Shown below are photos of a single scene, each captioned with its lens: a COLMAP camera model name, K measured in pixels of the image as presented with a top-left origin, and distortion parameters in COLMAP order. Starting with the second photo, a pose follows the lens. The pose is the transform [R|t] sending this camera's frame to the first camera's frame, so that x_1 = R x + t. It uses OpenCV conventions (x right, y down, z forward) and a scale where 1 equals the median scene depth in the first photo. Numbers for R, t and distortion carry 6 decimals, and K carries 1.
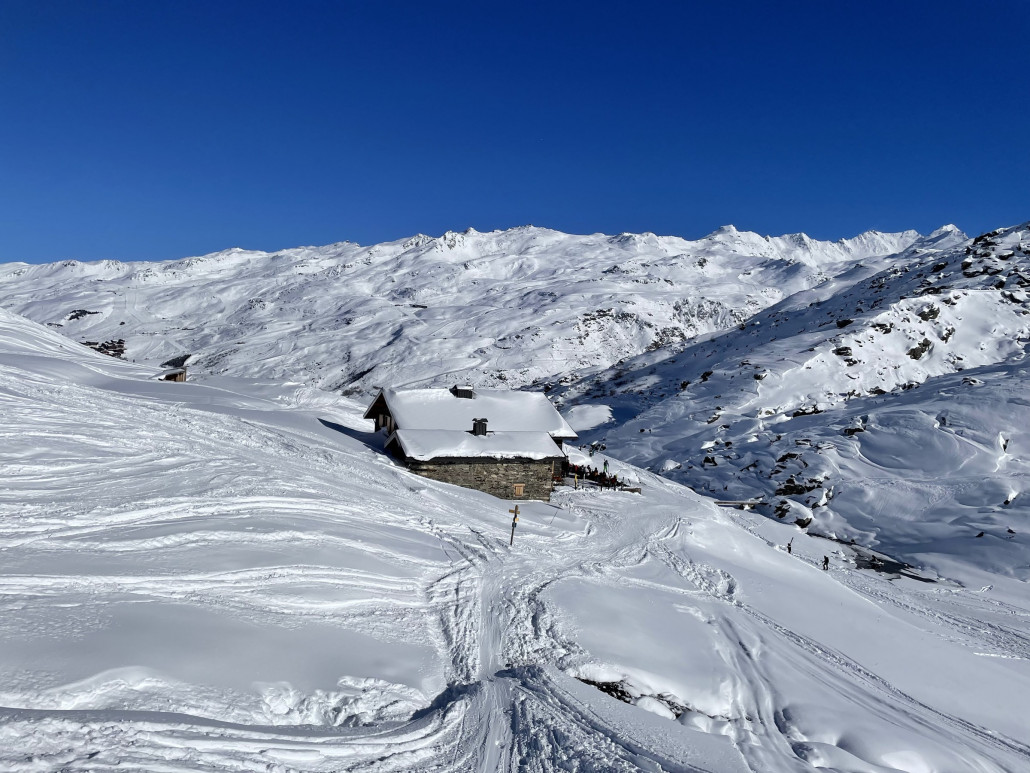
lens RADIAL K [[776.0, 0, 512.7], [0, 776.0, 378.1], [0, 0, 1]] dist [0.091015, -0.122628]
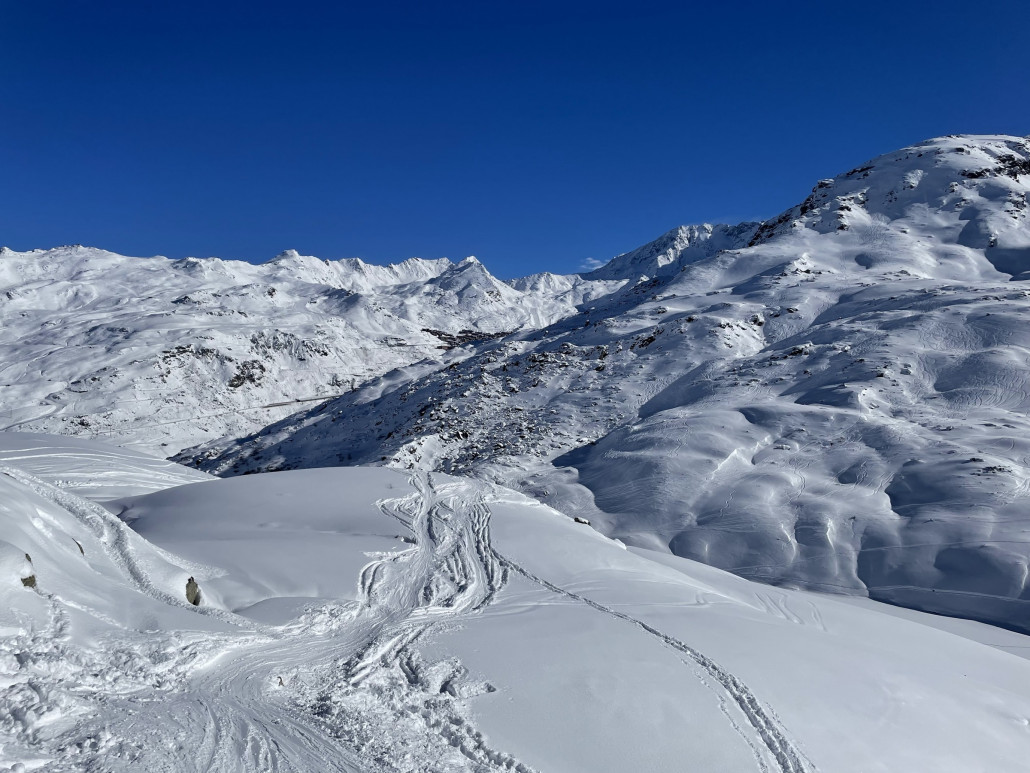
lens RADIAL K [[776.0, 0, 512.7], [0, 776.0, 378.1], [0, 0, 1]] dist [0.091015, -0.122628]
pose [[0.855775, -0.056279, 0.514277, -0.042163], [0.058741, 0.998207, 0.011490, -0.026771], [-0.514002, 0.020377, 0.857547, -0.115325]]
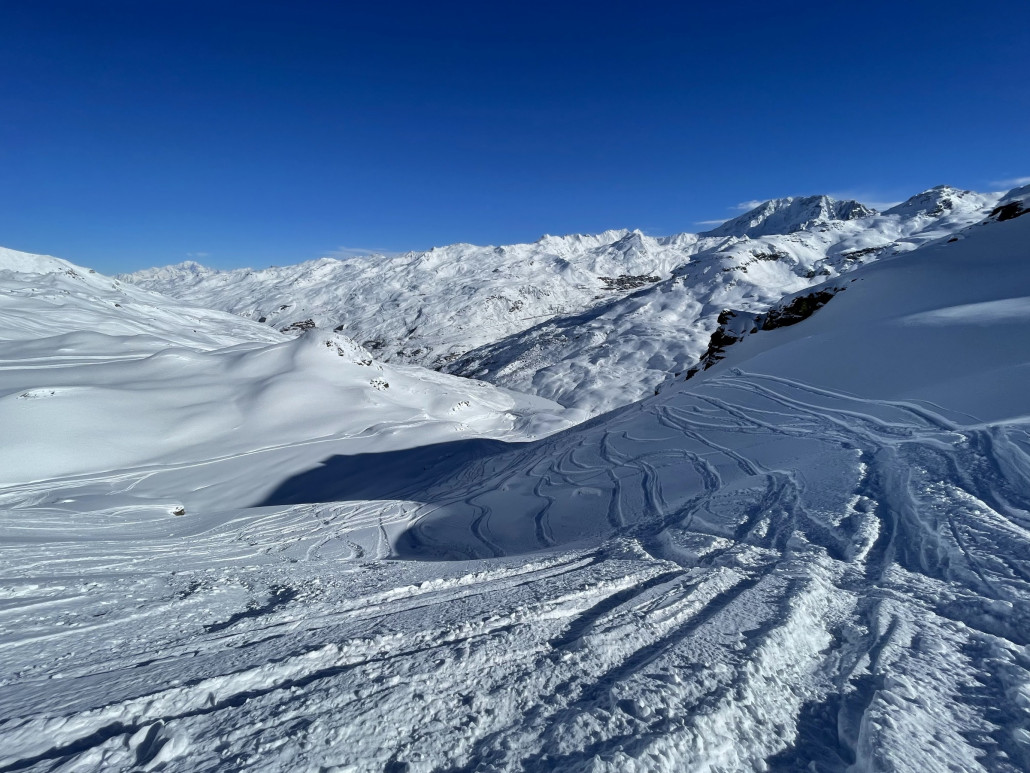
lens RADIAL K [[415.0, 0, 515.3], [0, 415.0, 381.7], [0, 0, 1]] dist [-0.002947, -0.000425]
pose [[0.986459, -0.100291, 0.129774, -0.024487], [0.068560, 0.970958, 0.229215, -0.105748], [-0.148993, -0.217214, 0.964686, -0.431532]]
